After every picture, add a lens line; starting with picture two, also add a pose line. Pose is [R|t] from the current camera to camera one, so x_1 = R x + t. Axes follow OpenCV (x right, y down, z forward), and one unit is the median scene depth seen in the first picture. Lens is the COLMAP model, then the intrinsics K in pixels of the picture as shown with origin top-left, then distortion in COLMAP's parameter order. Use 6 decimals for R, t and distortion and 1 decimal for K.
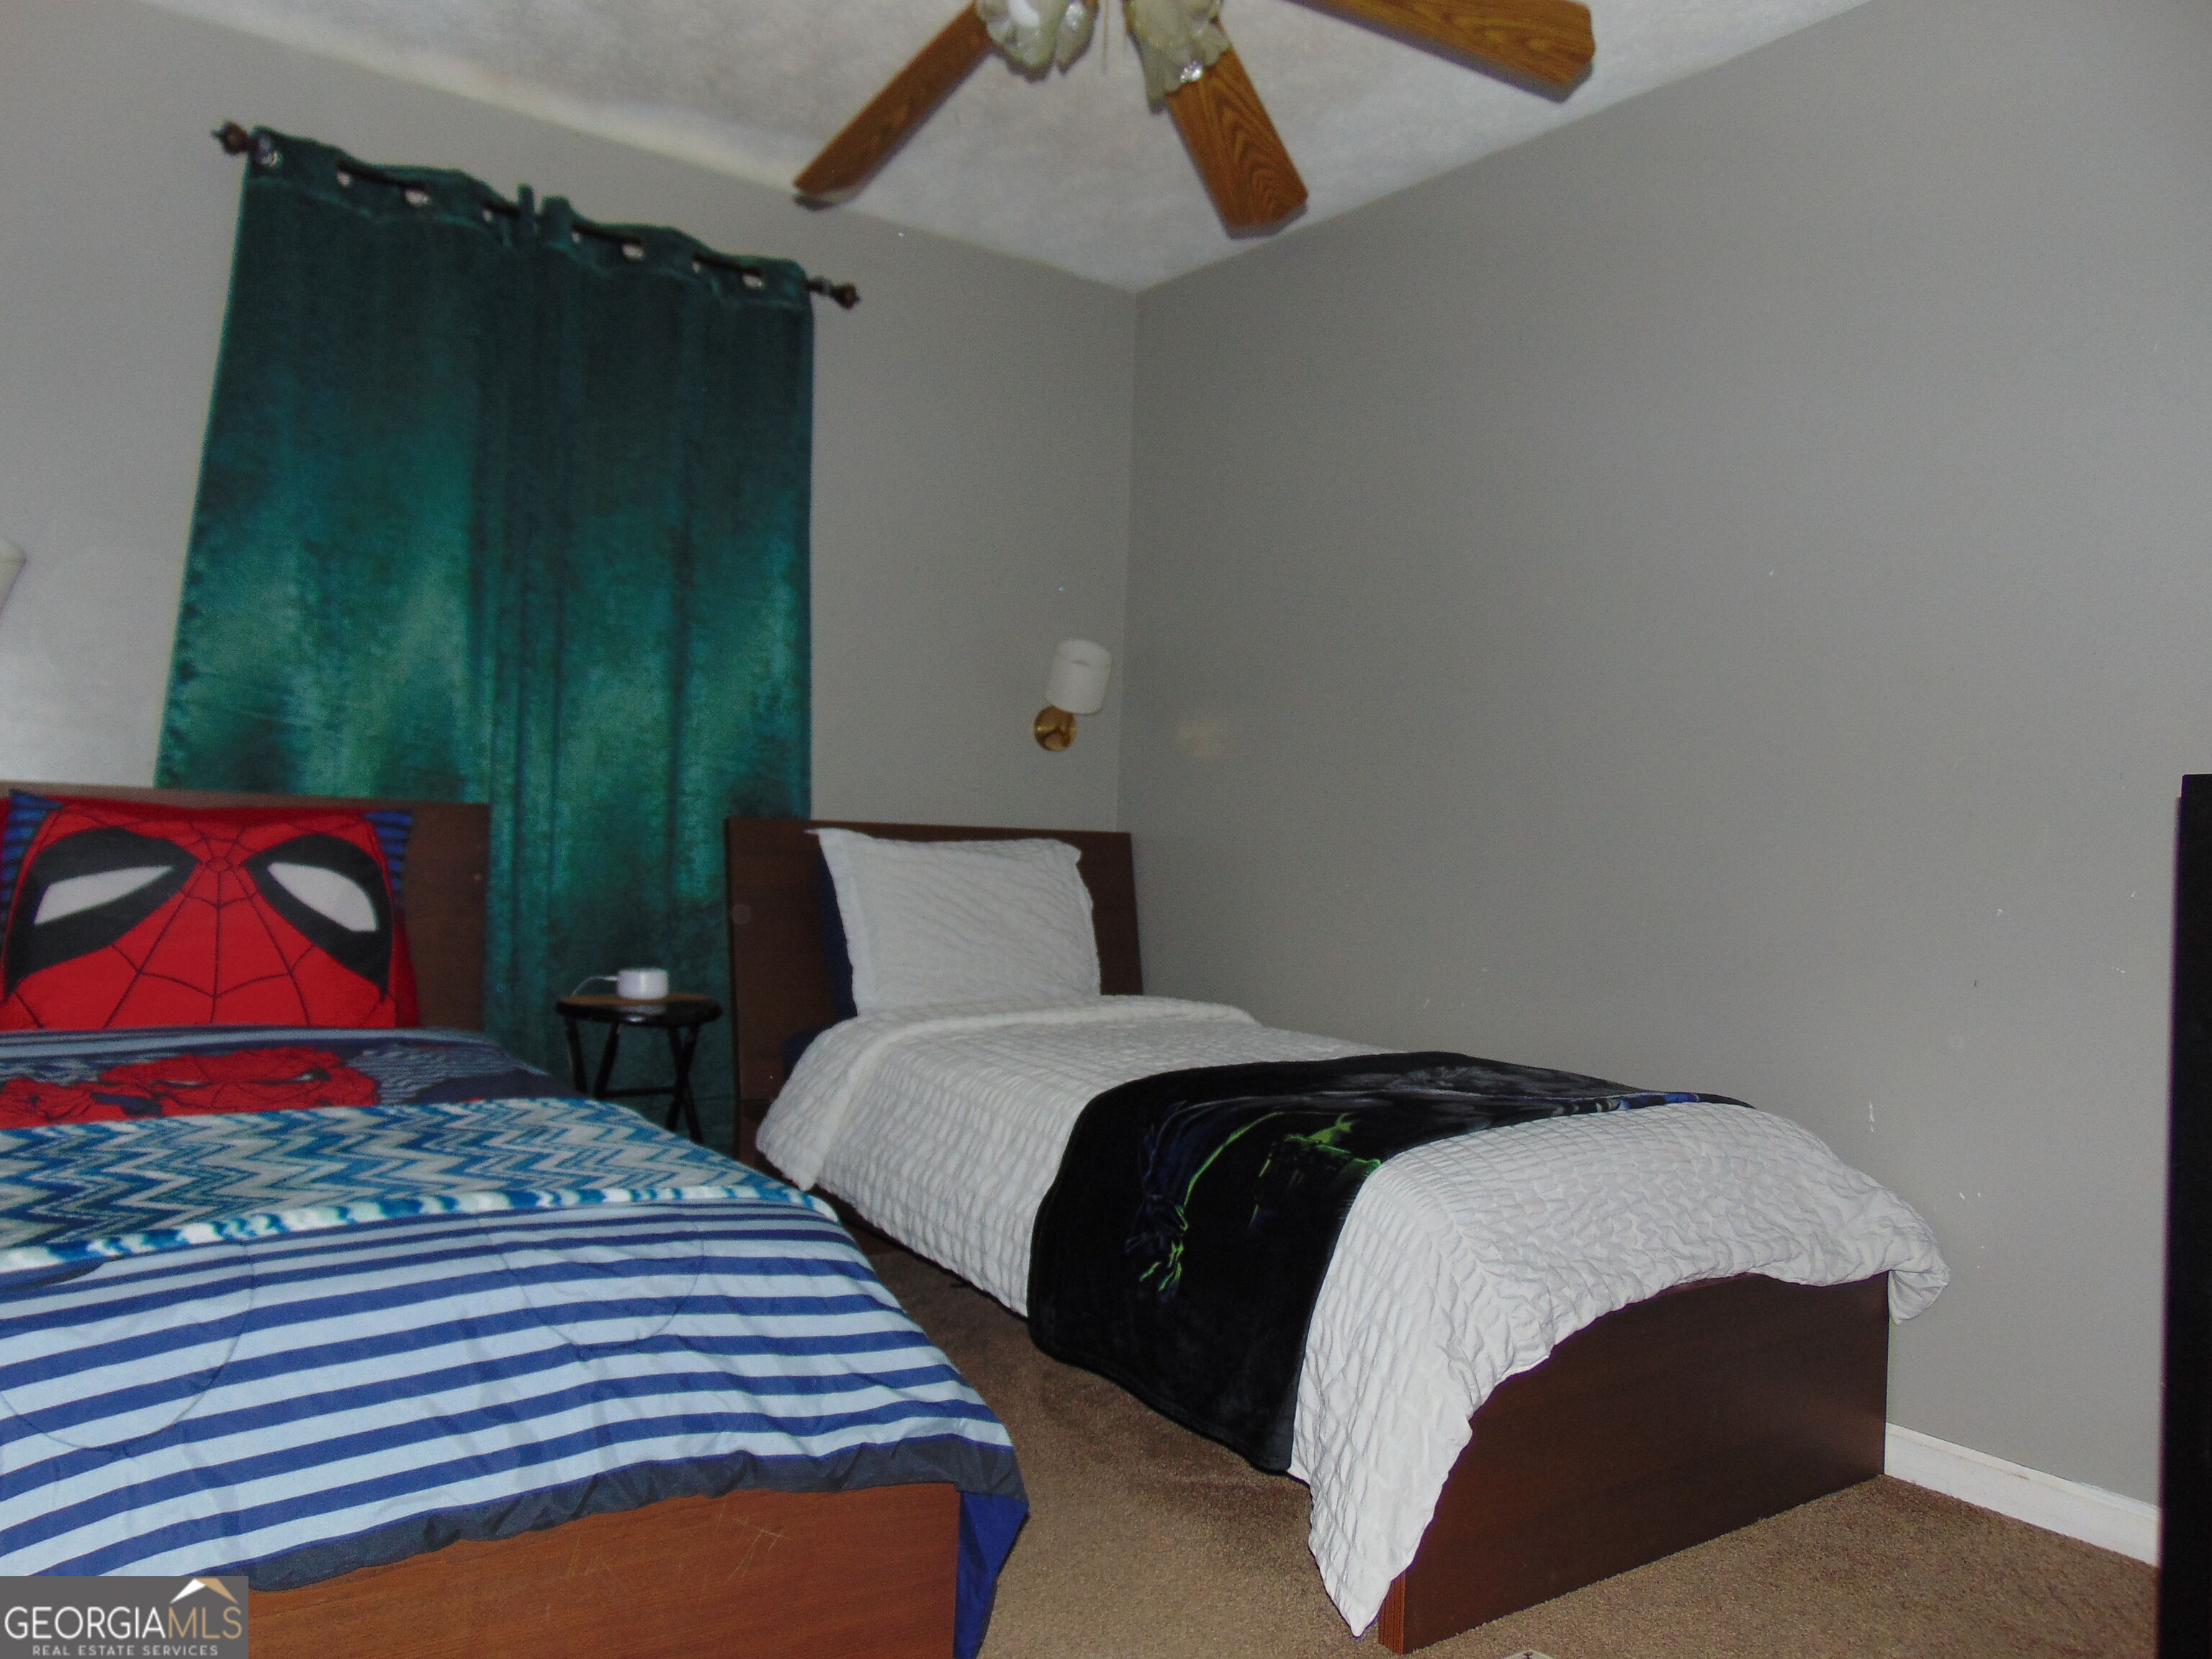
lens RADIAL K [[1662.2, 0, 1109.2], [0, 1662.2, 815.6], [0, 0, 1]] dist [-0.028128, 0.064154]
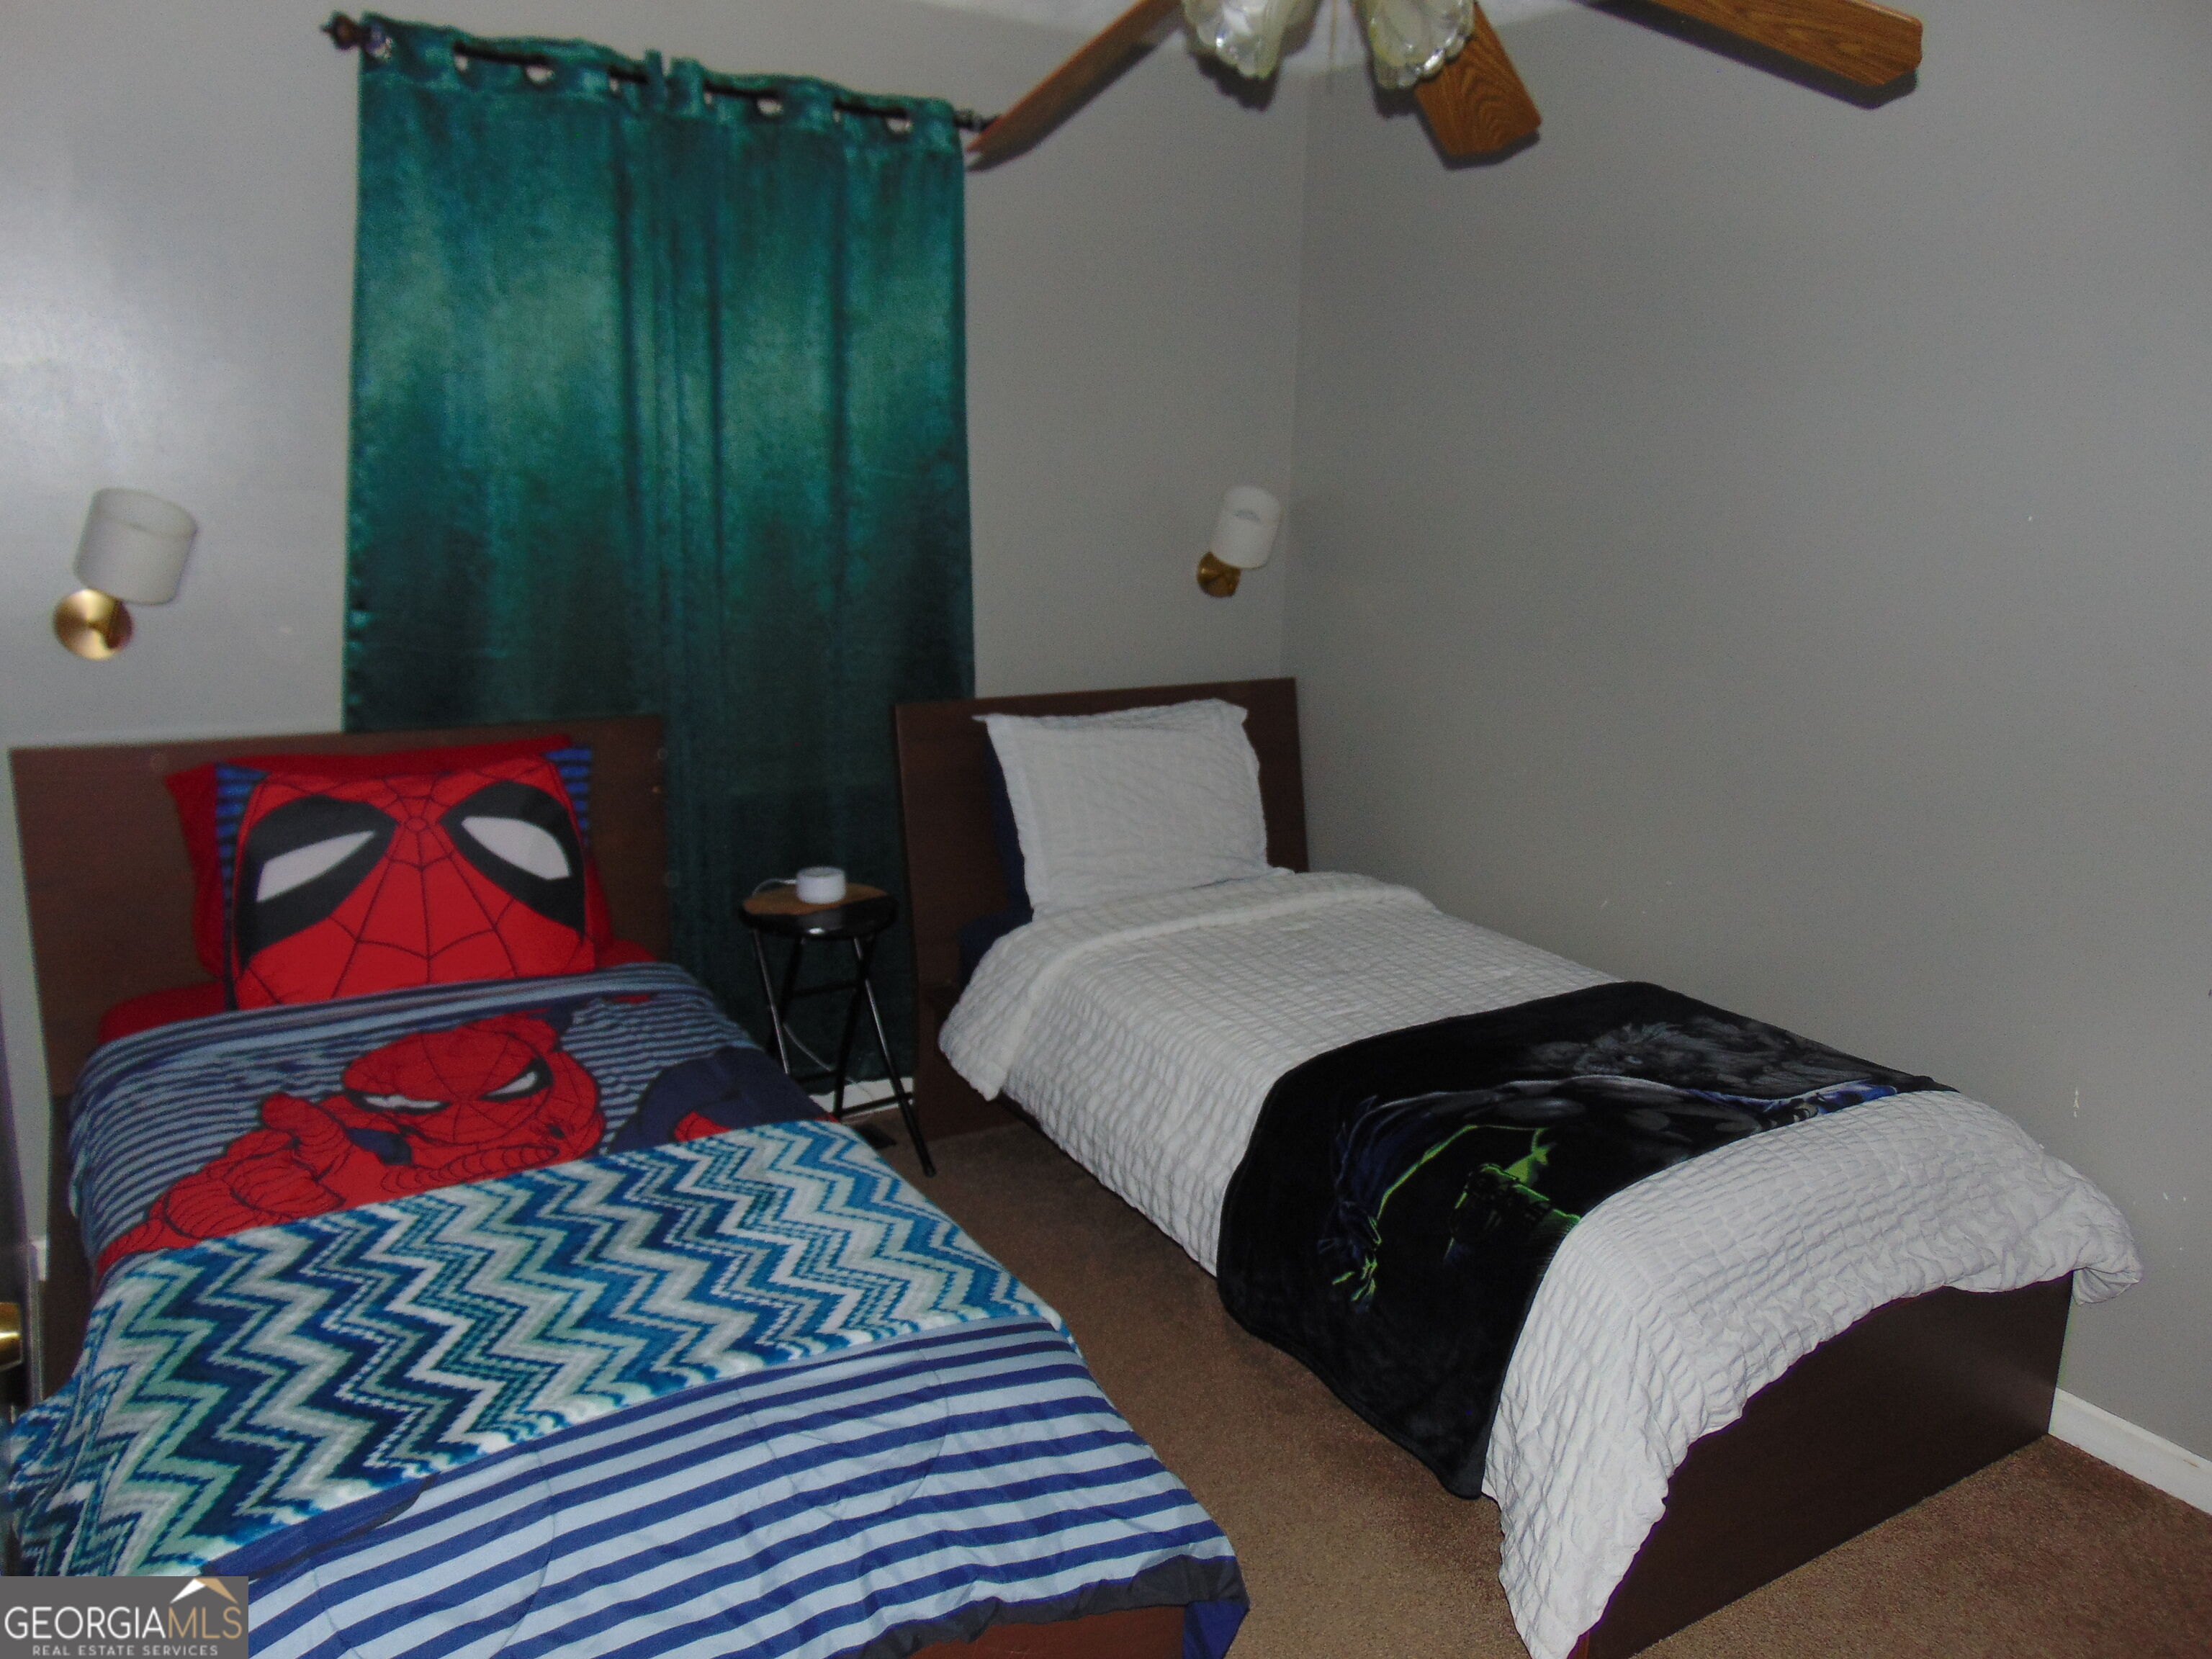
lens RADIAL K [[1662.2, 0, 1114.8], [0, 1662.2, 852.2], [0, 0, 1]] dist [-0.028128, 0.064154]
pose [[0.997544, 0.005726, -0.069805, -0.043076], [0.010564, 0.972948, 0.230784, -0.207744], [0.069238, -0.230954, 0.970498, 0.042606]]
